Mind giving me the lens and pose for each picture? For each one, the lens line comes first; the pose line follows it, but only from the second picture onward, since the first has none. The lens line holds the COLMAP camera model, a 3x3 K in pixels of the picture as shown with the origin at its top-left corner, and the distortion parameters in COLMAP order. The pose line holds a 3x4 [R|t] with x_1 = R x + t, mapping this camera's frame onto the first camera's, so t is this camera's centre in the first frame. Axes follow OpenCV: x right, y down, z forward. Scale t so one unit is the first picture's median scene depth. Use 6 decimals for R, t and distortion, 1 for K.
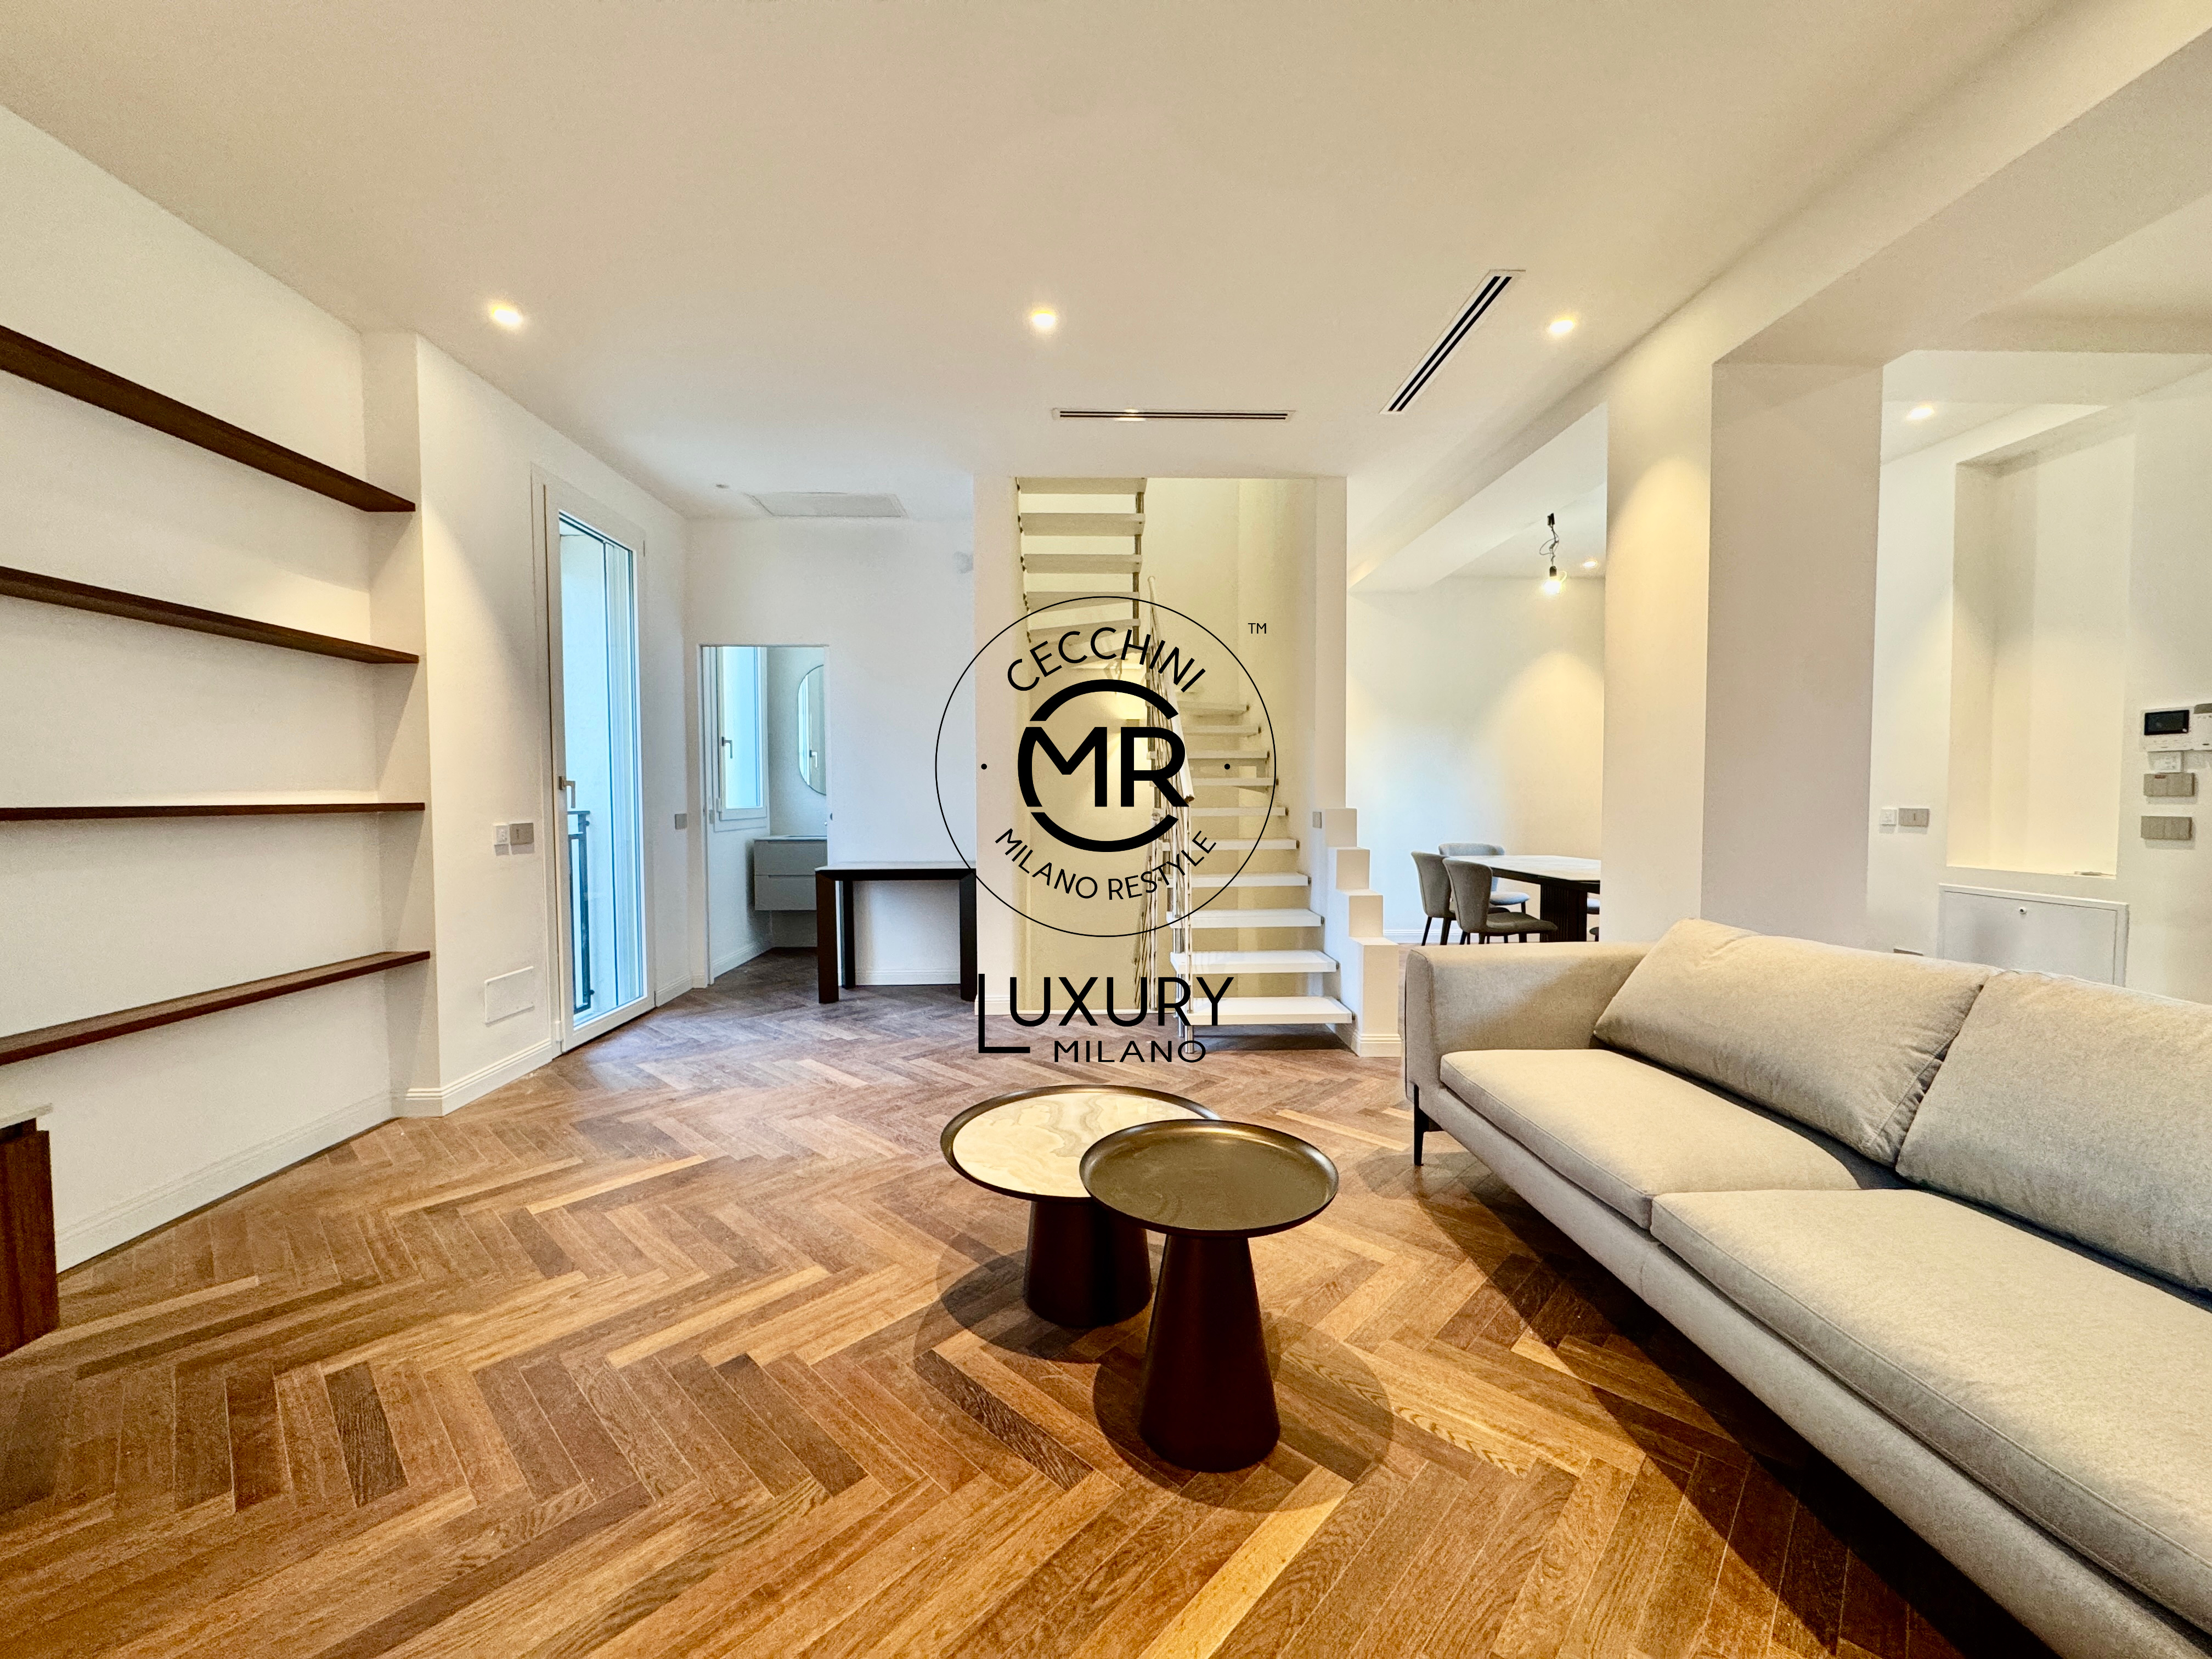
lens RADIAL K [[878.4, 0, 1109.6], [0, 878.4, 826.3], [0, 0, 1]] dist [0.000870, 0.000277]
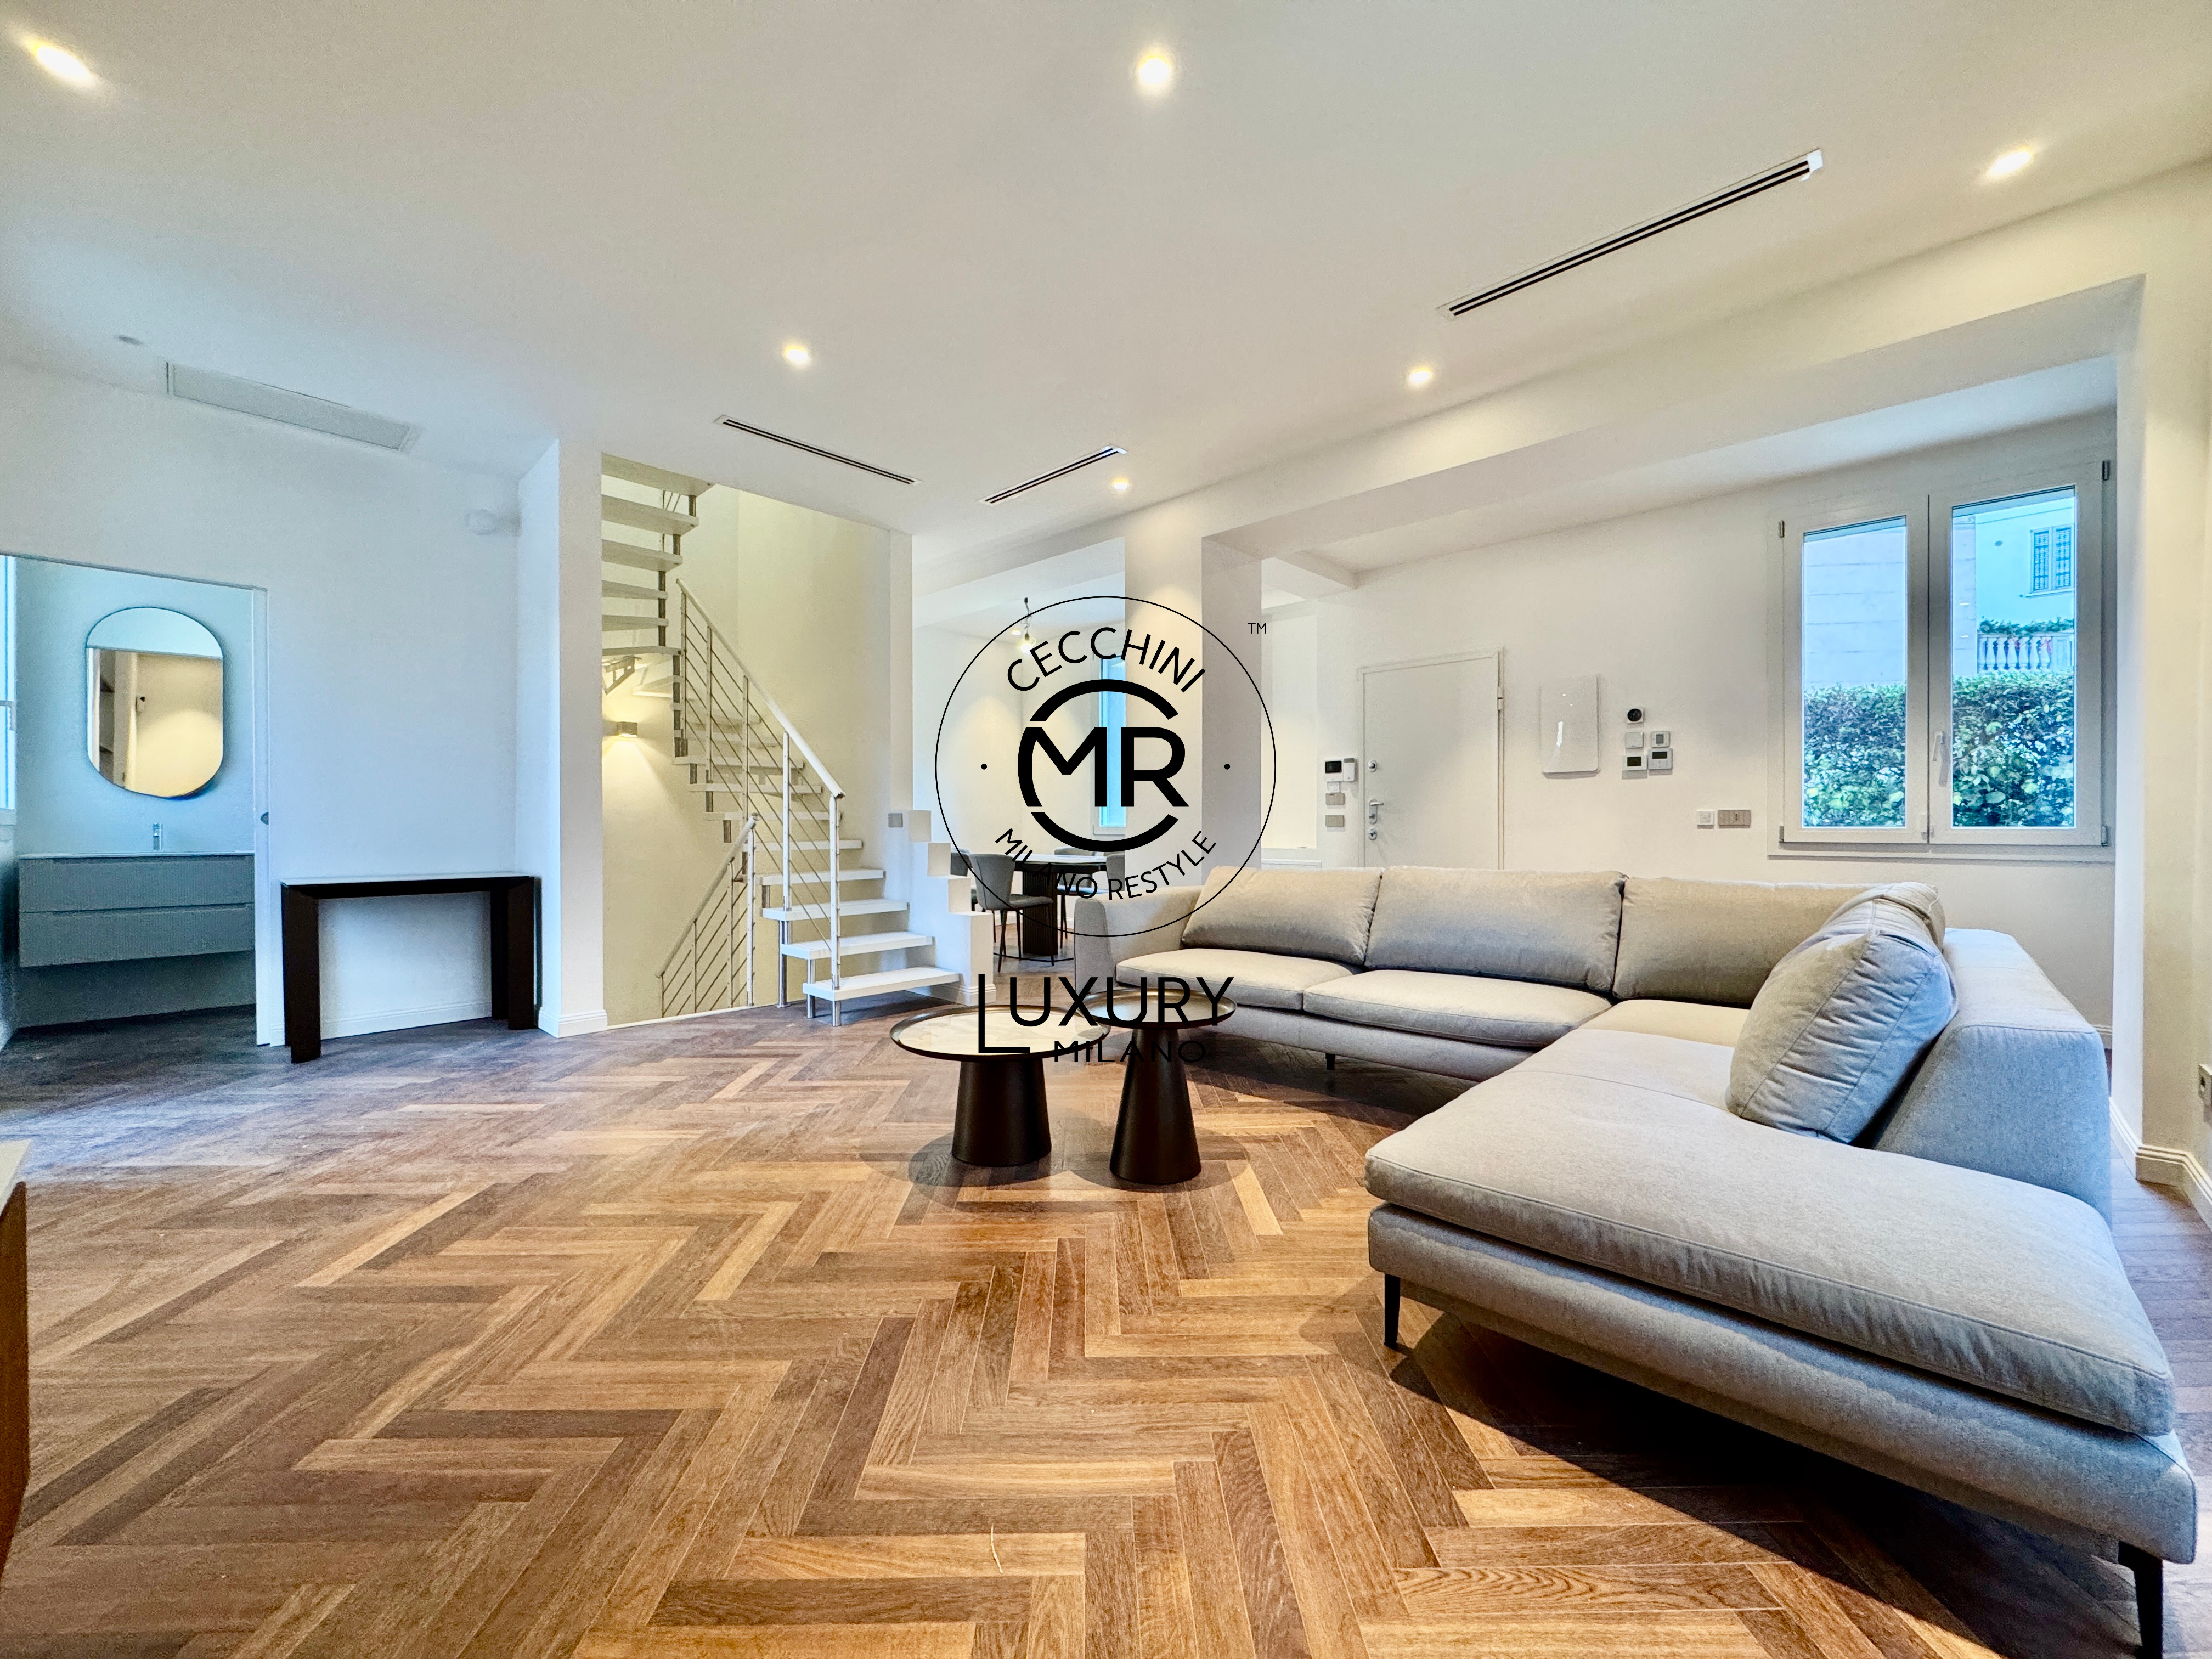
lens RADIAL K [[873.5, 0, 1106.0], [0, 873.5, 829.5], [0, 0, 1]] dist [-0.002229, -0.000133]
pose [[0.718175, -0.002542, 0.695858, -0.544569], [0.024801, 0.999451, -0.021945, 0.054408], [-0.695420, 0.033019, 0.717844, -0.040769]]
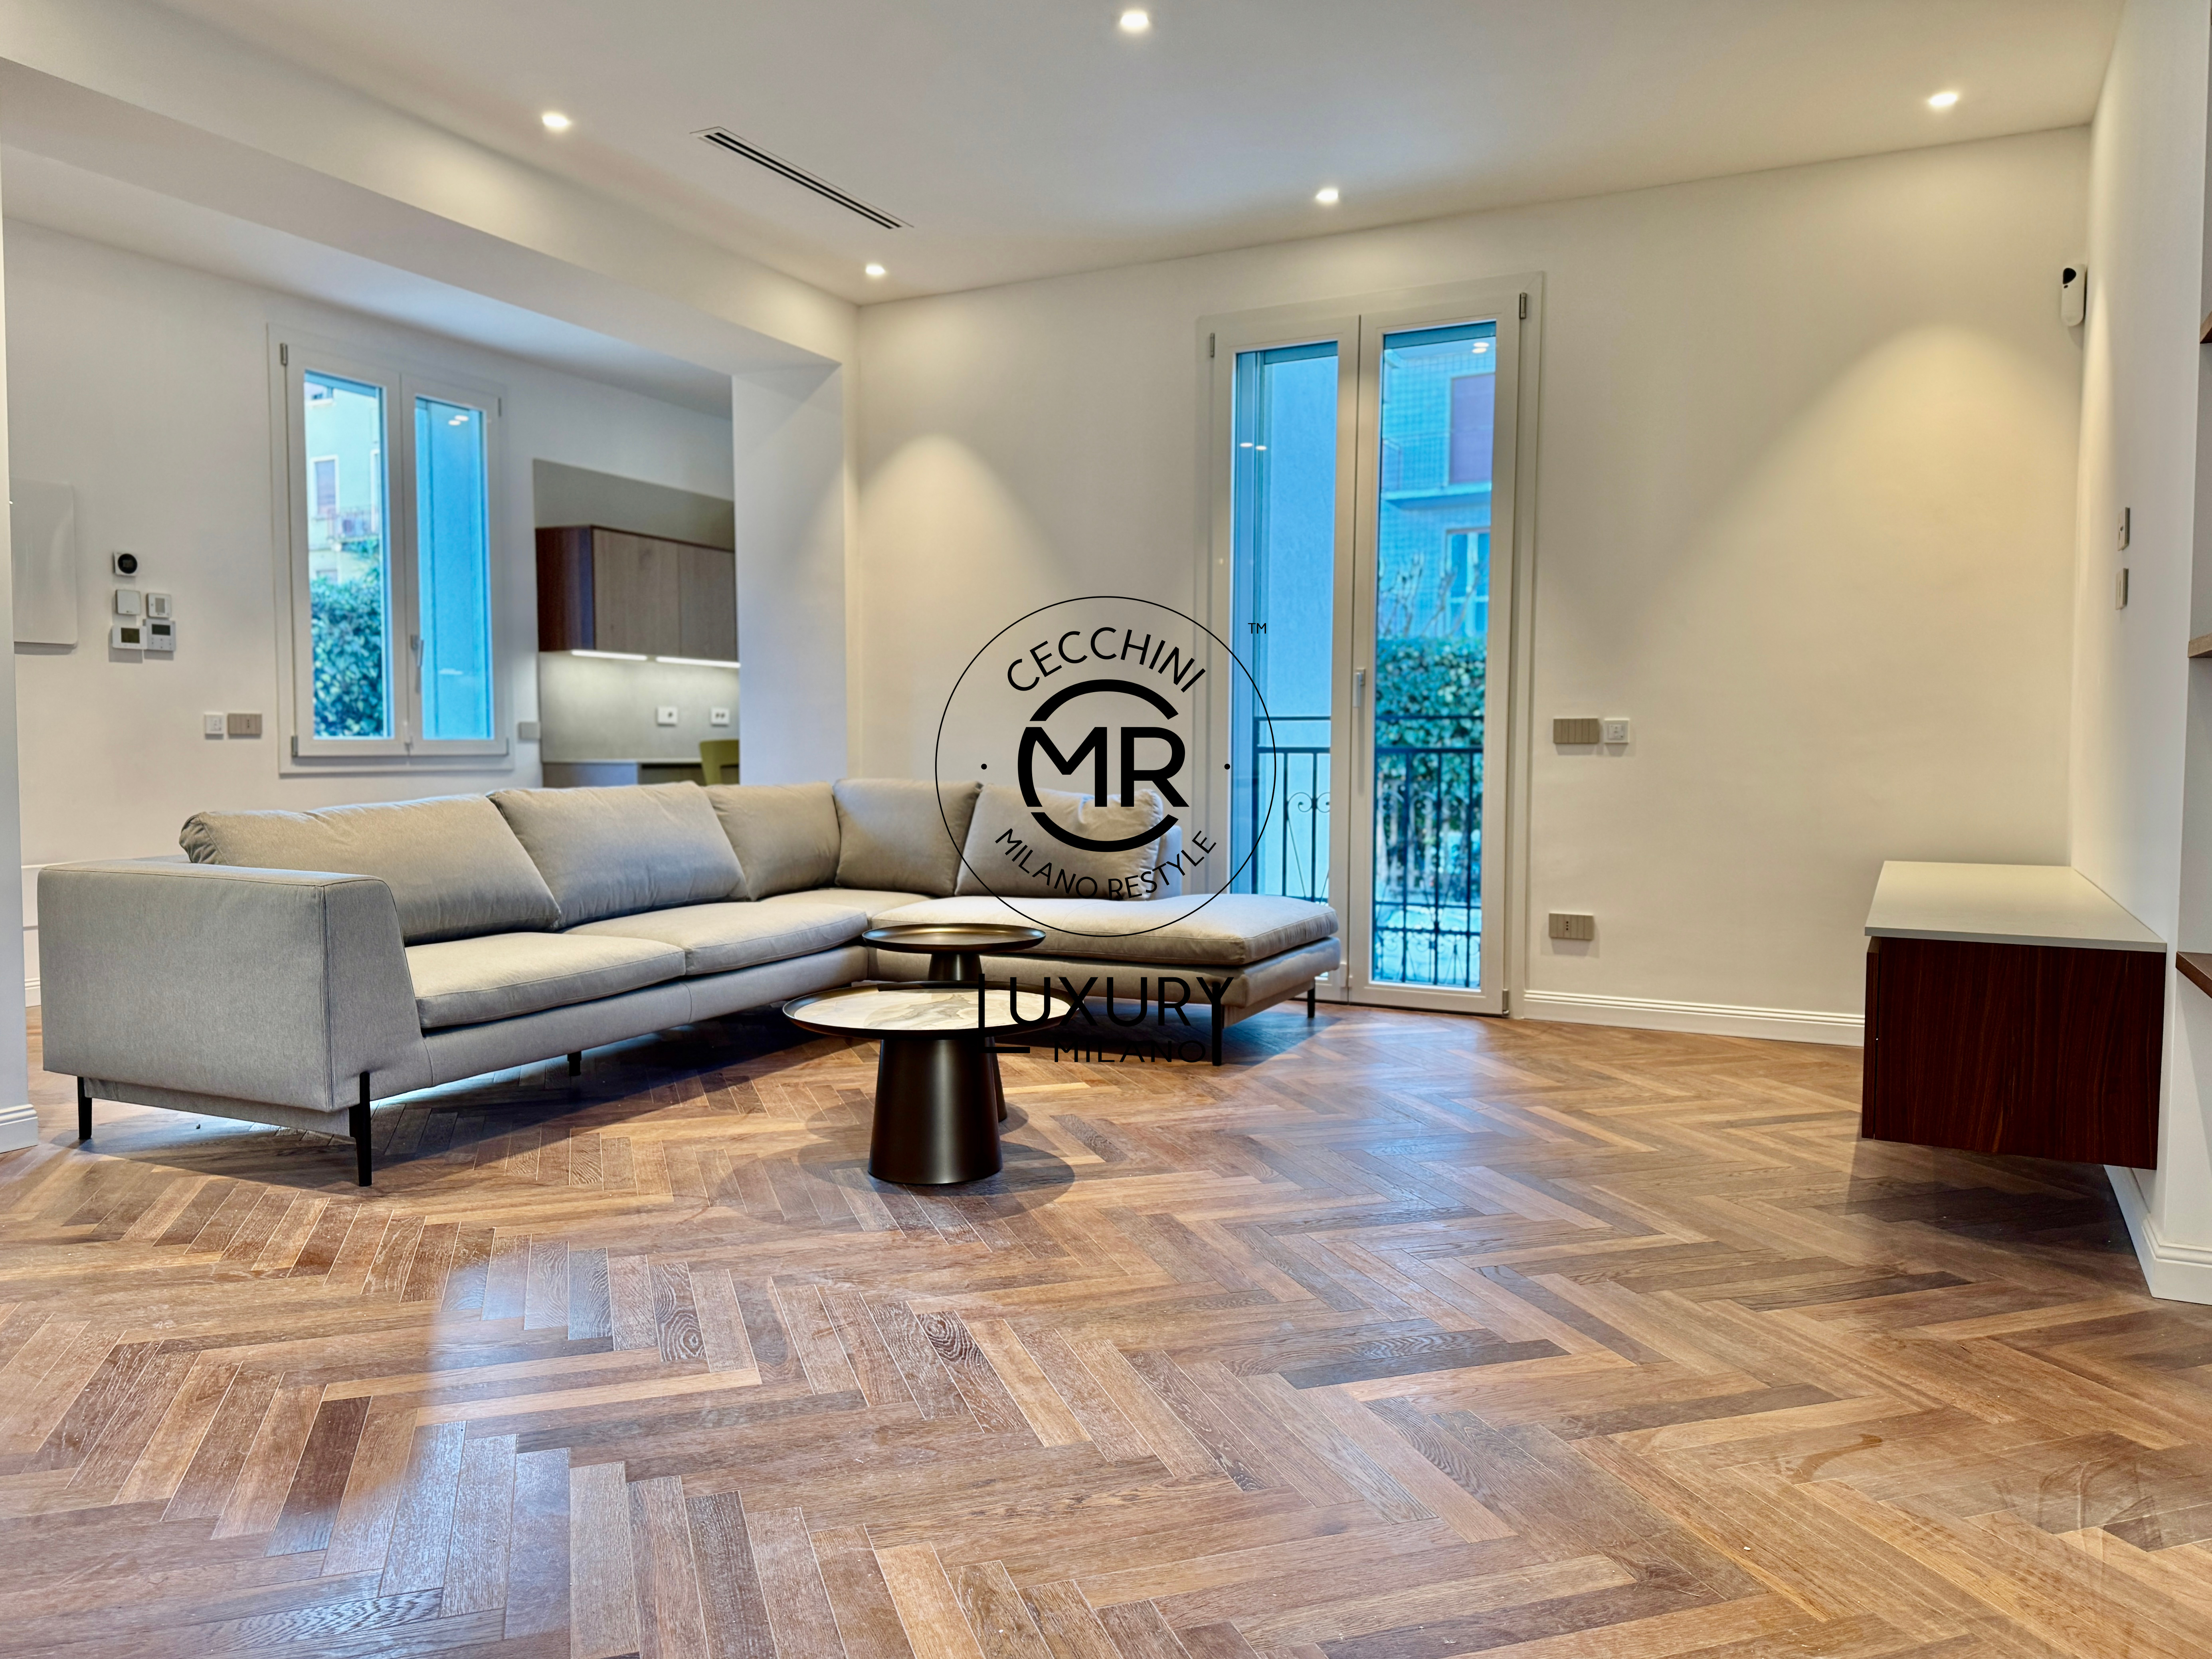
lens RADIAL K [[1592.1, 0, 1085.9], [0, 1592.1, 827.6], [0, 0, 1]] dist [0.088001, -0.114243]
pose [[-0.873875, -0.023902, 0.485564, -0.672925], [0.018997, 0.996349, 0.083234, 0.006606], [-0.485780, 0.081960, -0.870230, 1.604831]]
